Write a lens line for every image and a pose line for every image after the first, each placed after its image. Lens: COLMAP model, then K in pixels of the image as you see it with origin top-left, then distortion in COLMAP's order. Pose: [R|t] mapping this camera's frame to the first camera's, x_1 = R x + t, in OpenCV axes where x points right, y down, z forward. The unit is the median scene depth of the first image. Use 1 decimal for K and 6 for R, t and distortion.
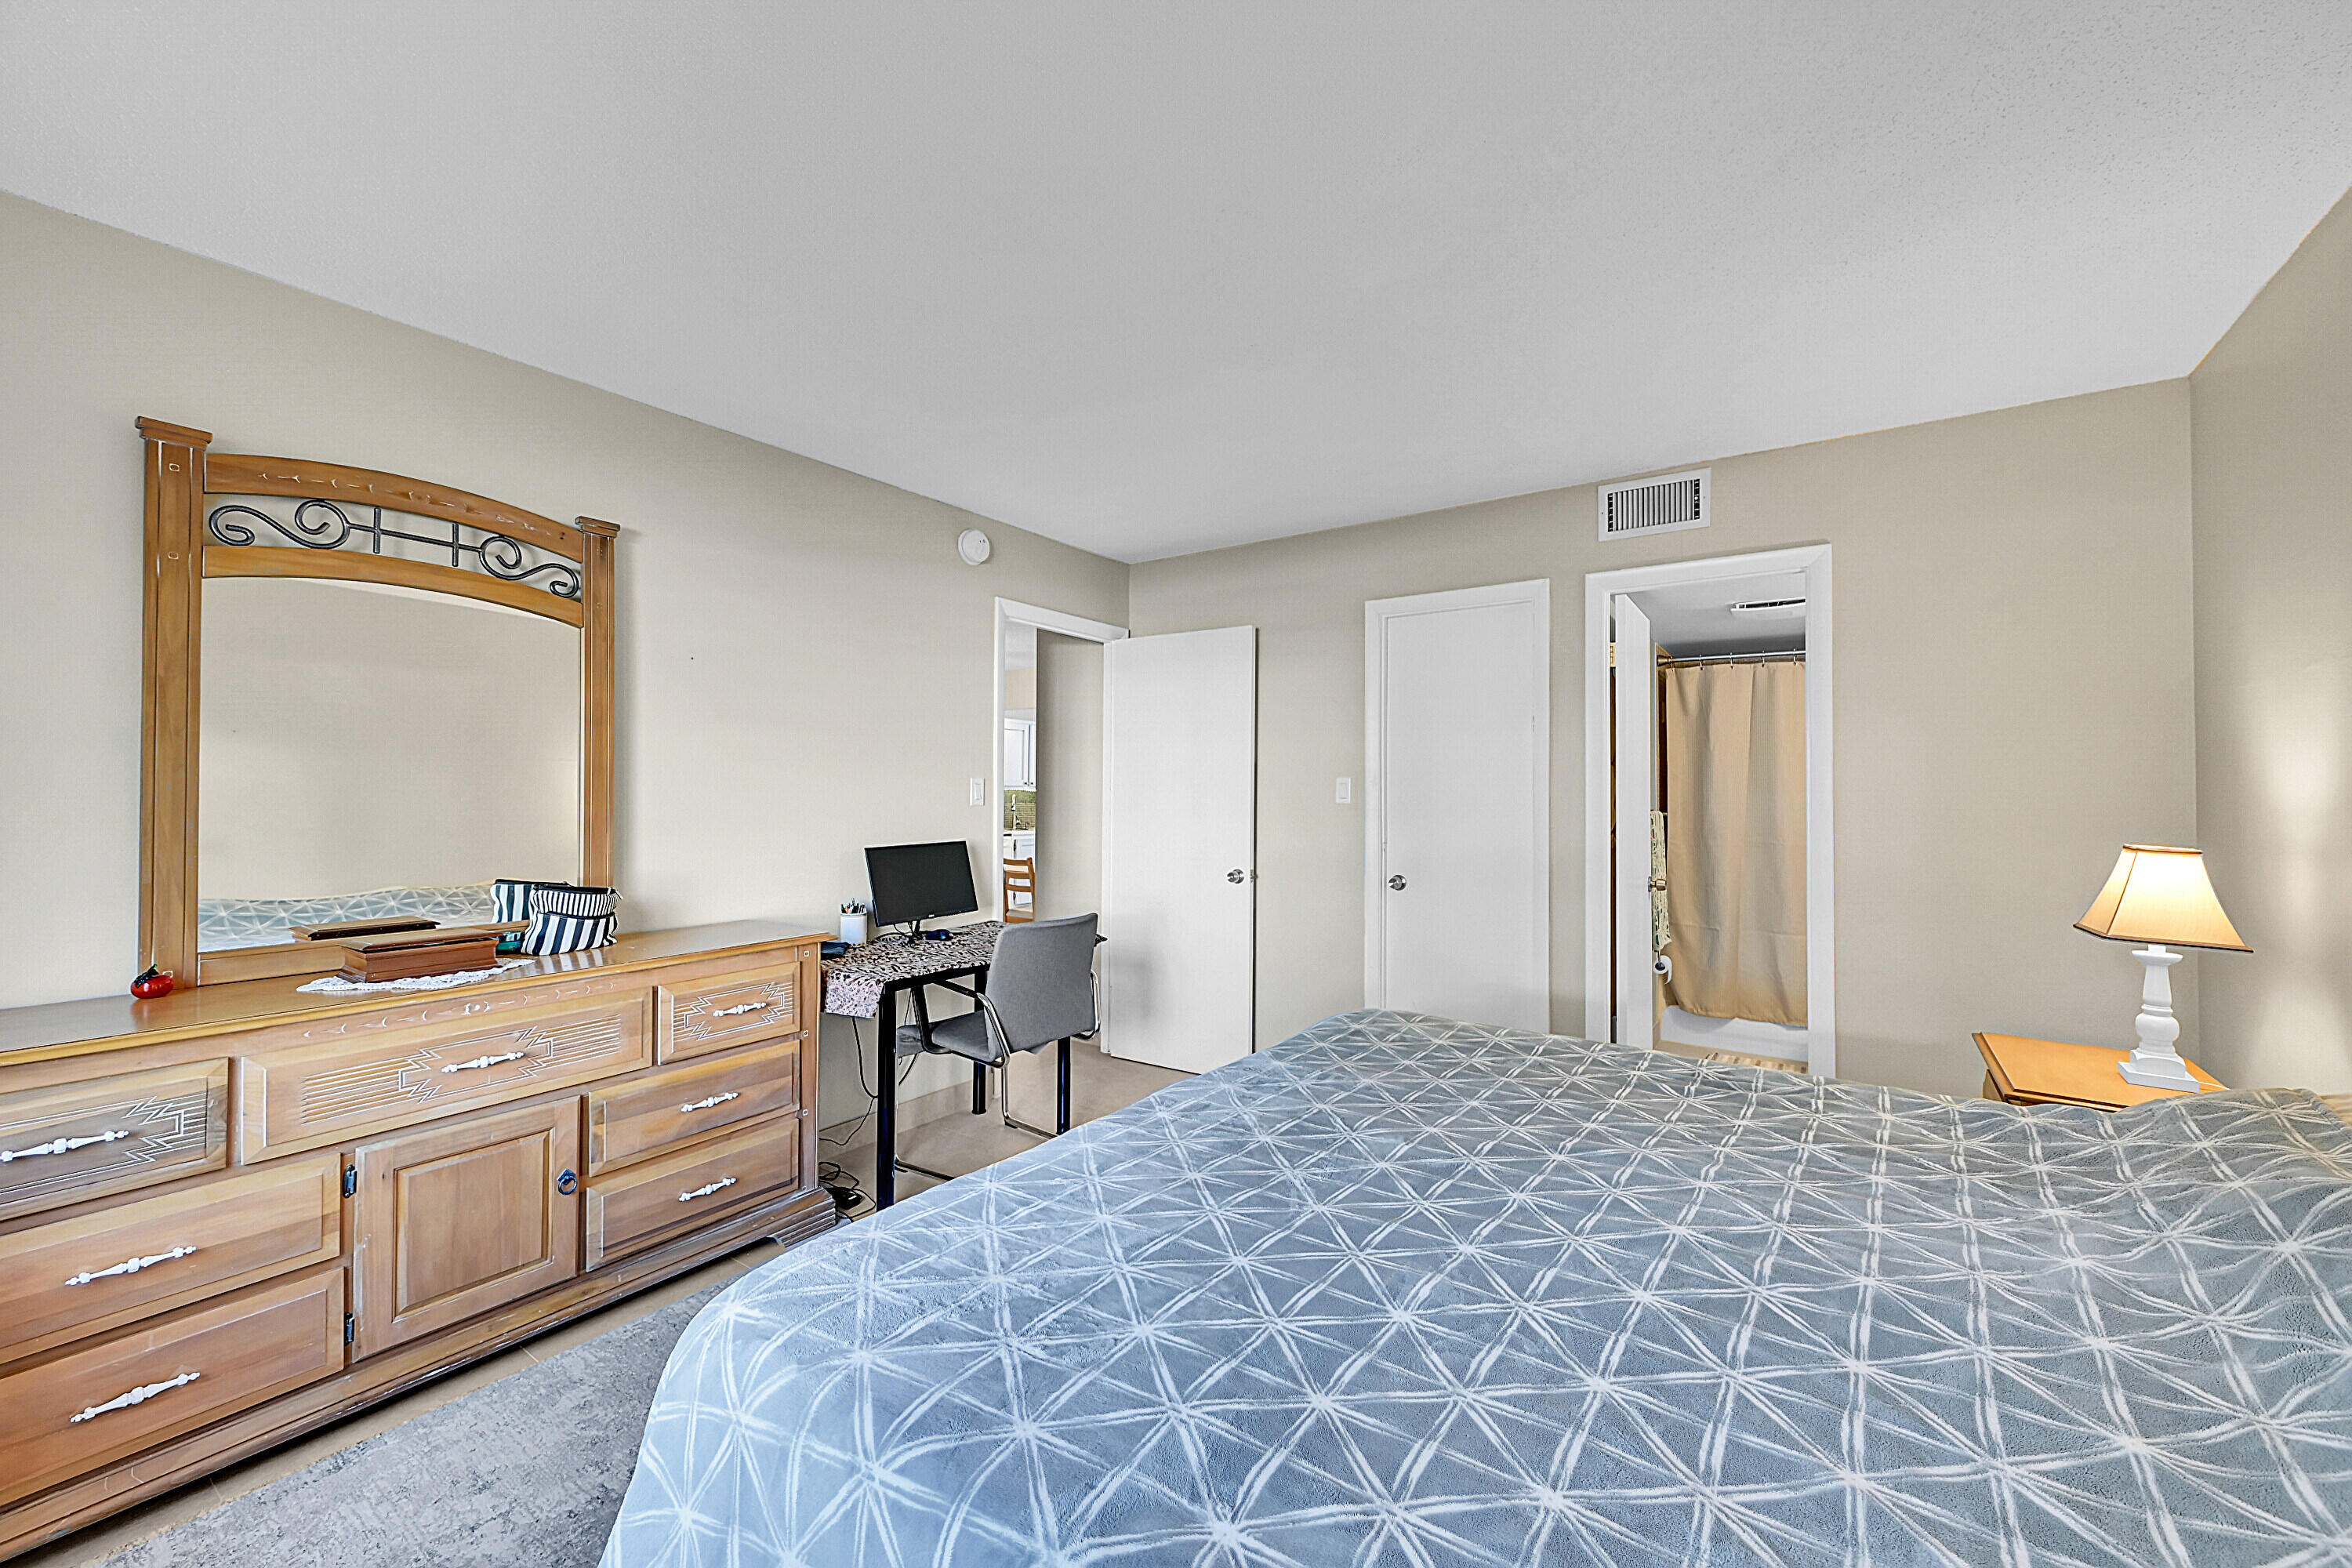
lens RADIAL K [[925.0, 0, 1168.5], [0, 925.0, 781.9], [0, 0, 1]] dist [-0.002718, -0.000022]
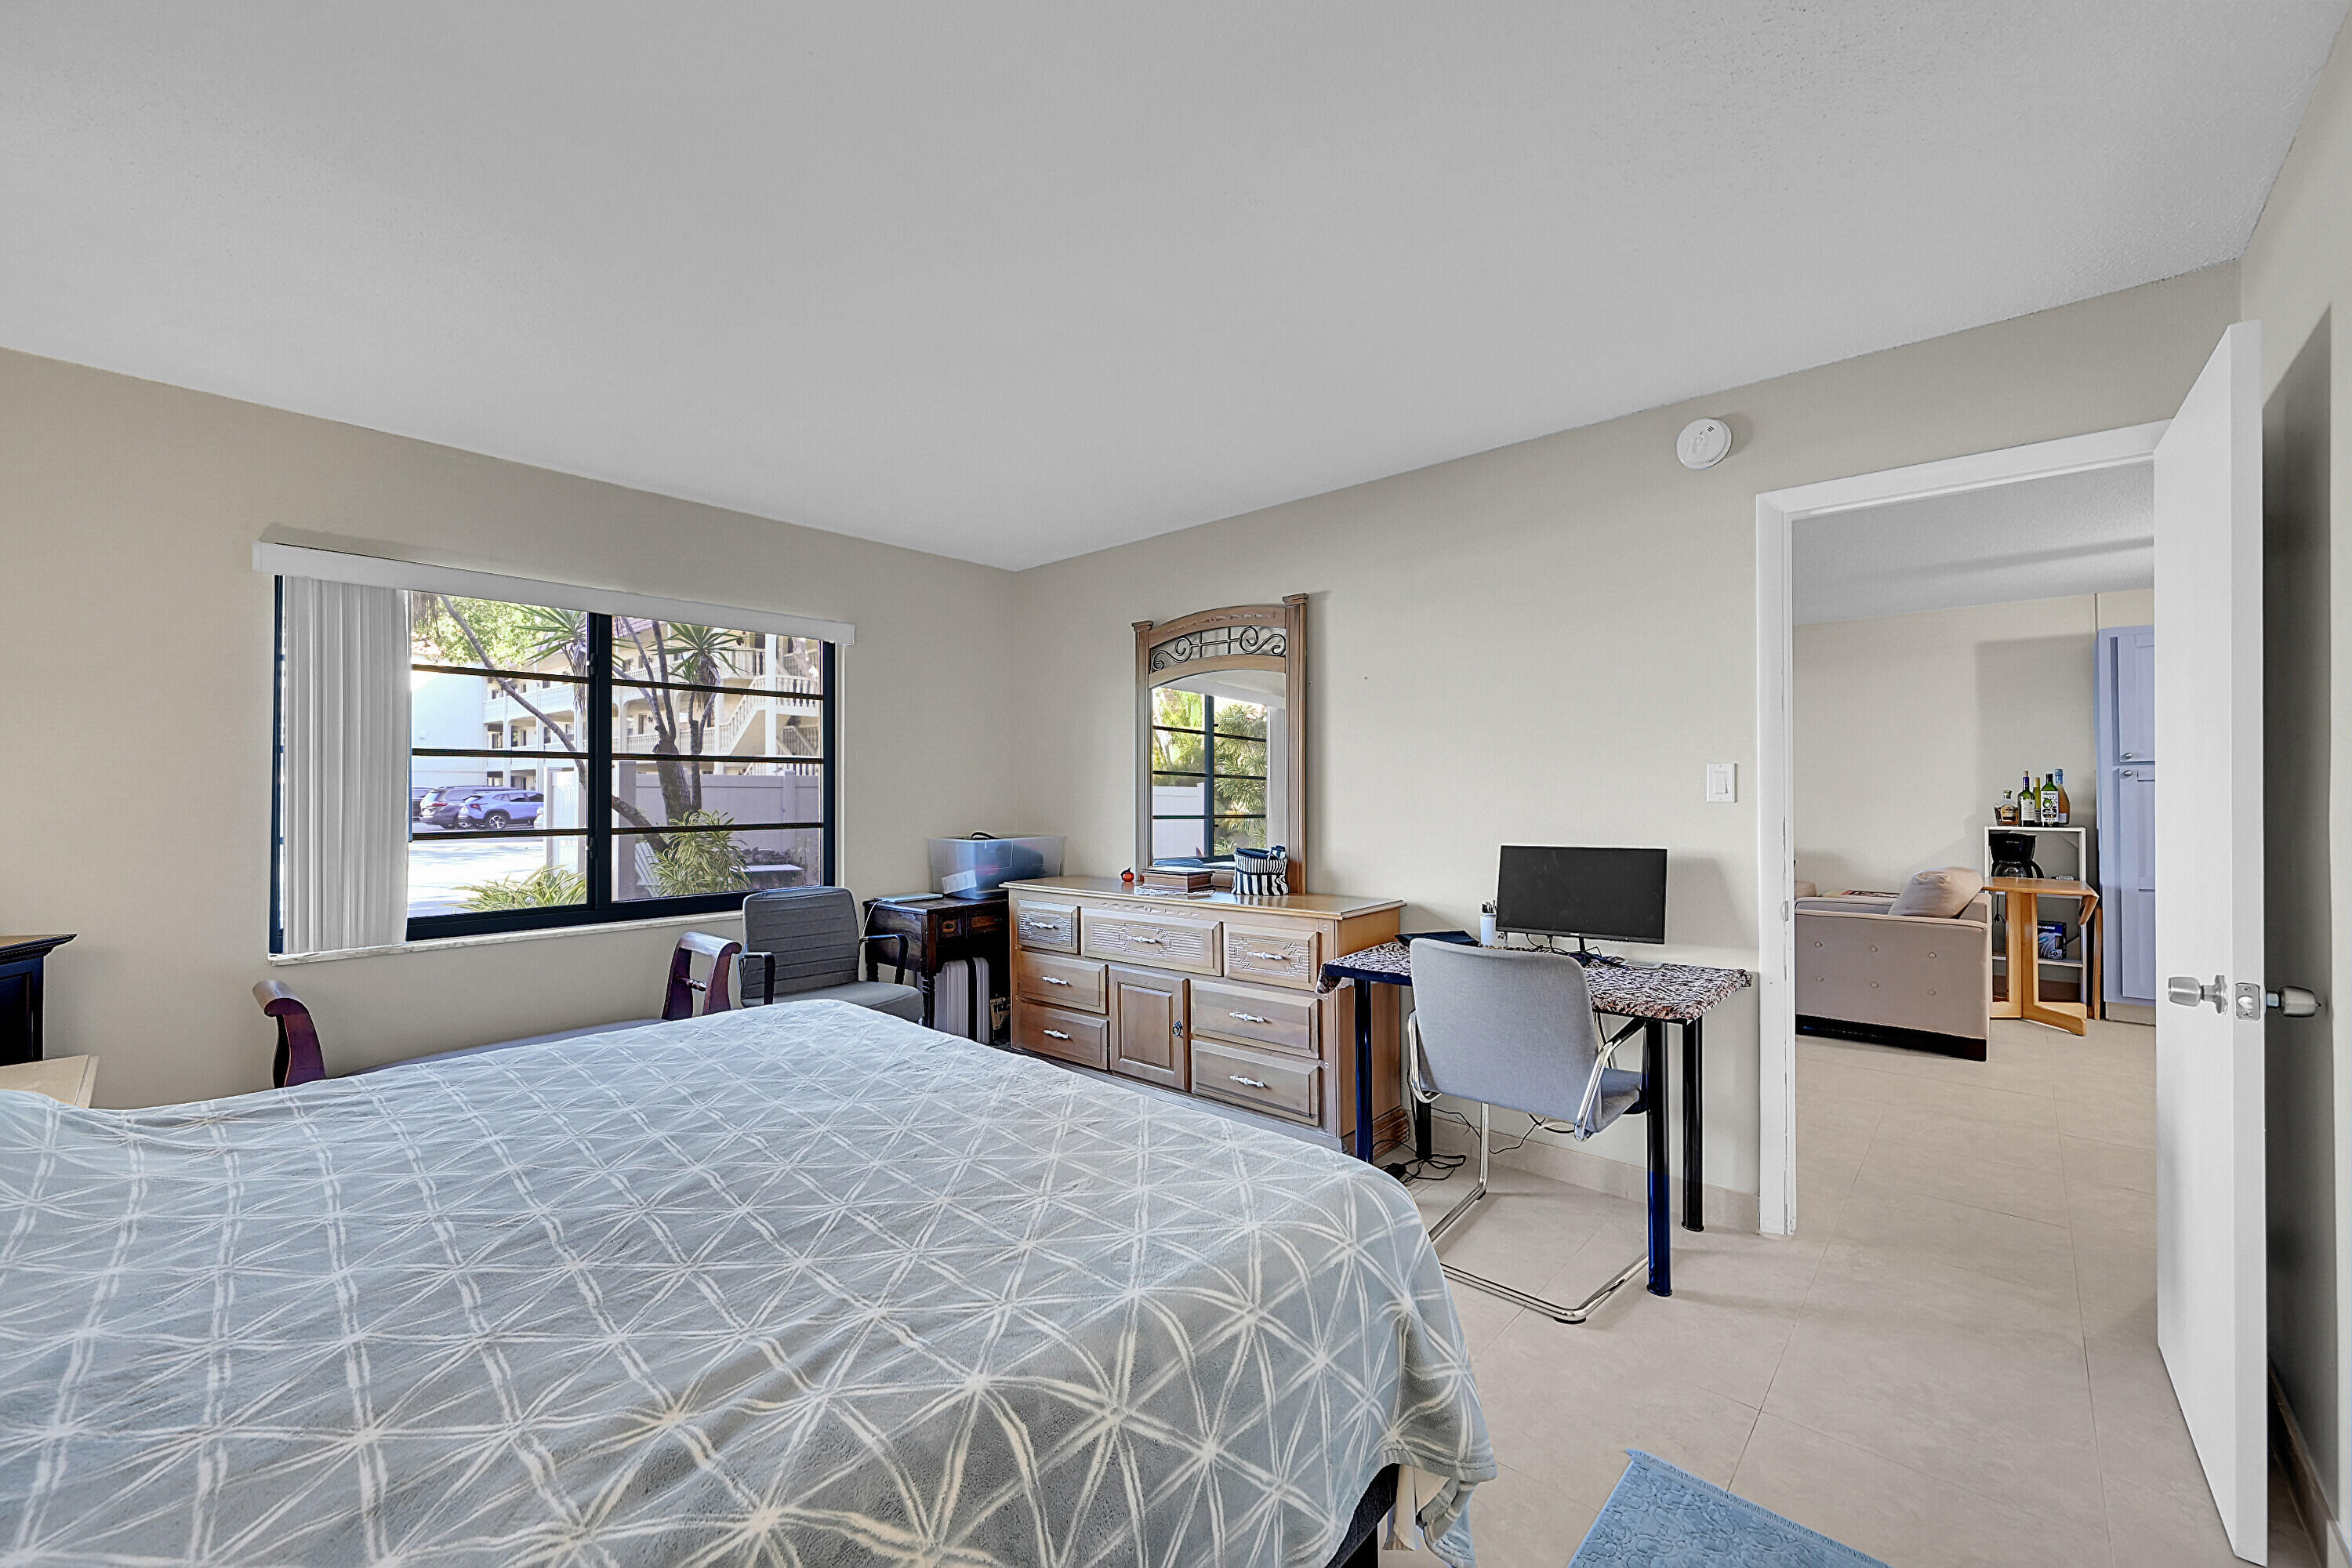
lens RADIAL K [[925.0, 0, 1180.4], [0, 925.0, 790.8], [0, 0, 1]] dist [-0.002718, -0.000022]
pose [[-0.107498, -0.004714, -0.994194, 0.957189], [0.018198, 0.999812, -0.006708, 0.024605], [0.994039, -0.018814, -0.107392, 1.169160]]
